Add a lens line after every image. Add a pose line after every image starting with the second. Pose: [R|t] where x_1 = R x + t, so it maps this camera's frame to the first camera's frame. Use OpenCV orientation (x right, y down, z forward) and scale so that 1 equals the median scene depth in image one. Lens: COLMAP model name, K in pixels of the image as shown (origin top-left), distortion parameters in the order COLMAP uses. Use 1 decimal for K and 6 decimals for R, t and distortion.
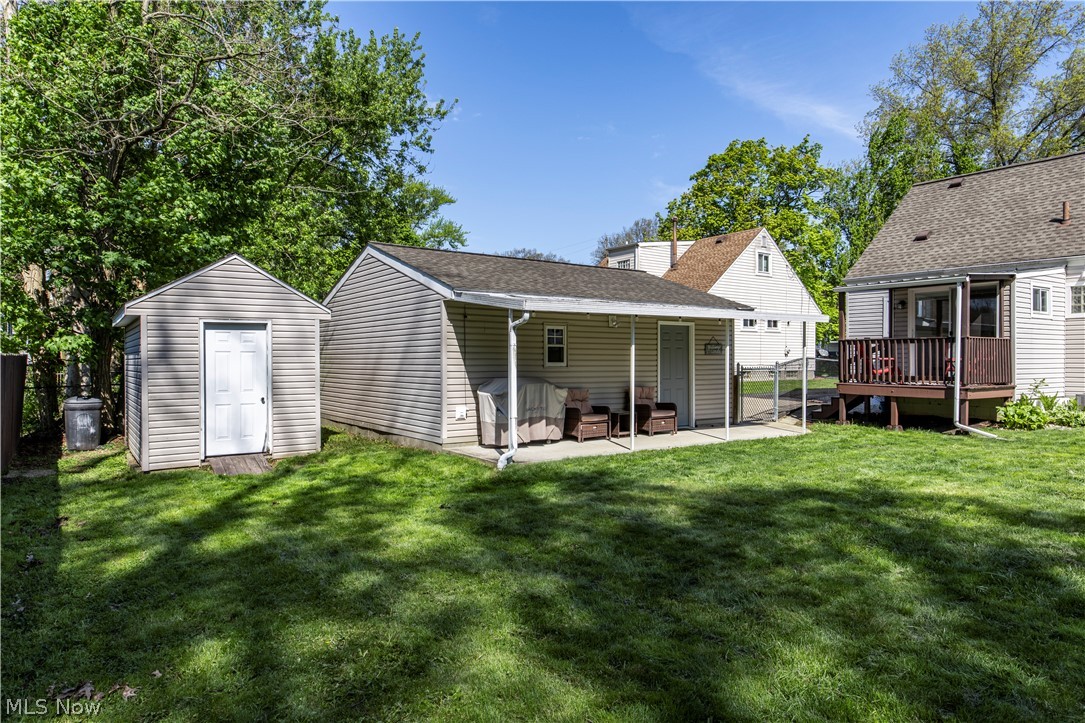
lens RADIAL K [[693.5, 0, 542.5], [0, 693.5, 361.5], [0, 0, 1]] dist [-0.001839, -0.001950]
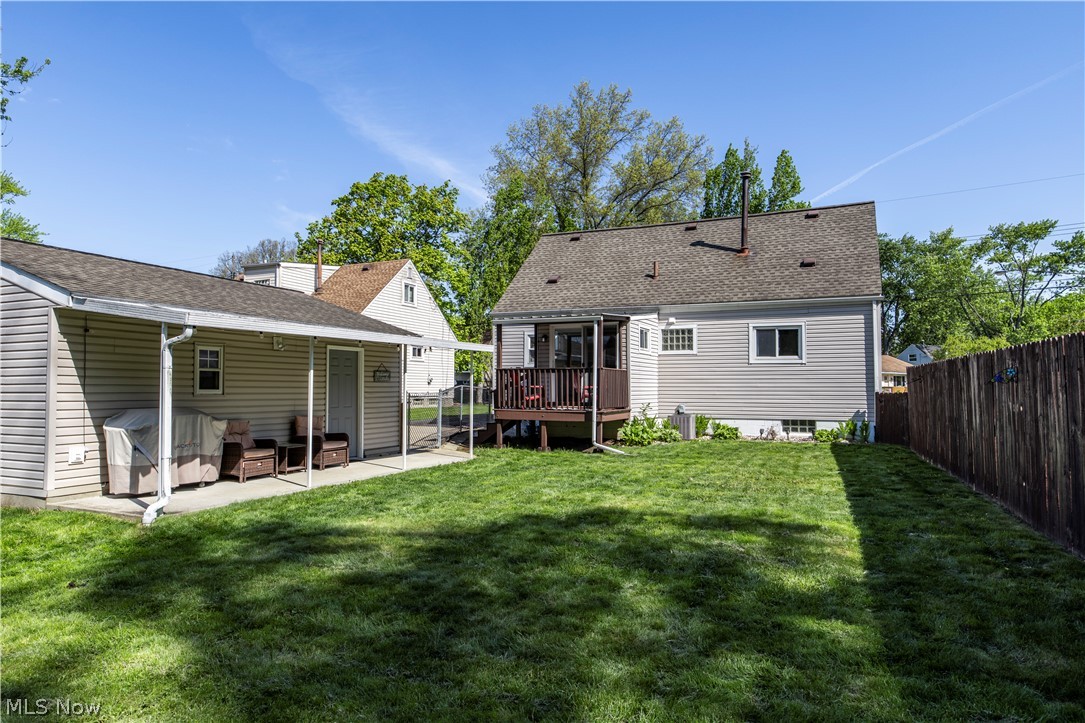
lens RADIAL K [[679.3, 0, 542.5], [0, 679.3, 361.5], [0, 0, 1]] dist [0.002659, -0.000115]
pose [[0.854875, 0.022135, 0.518362, -0.063497], [-0.000209, 0.999104, -0.042318, 0.002135], [-0.518834, 0.036068, 0.854113, 0.077377]]
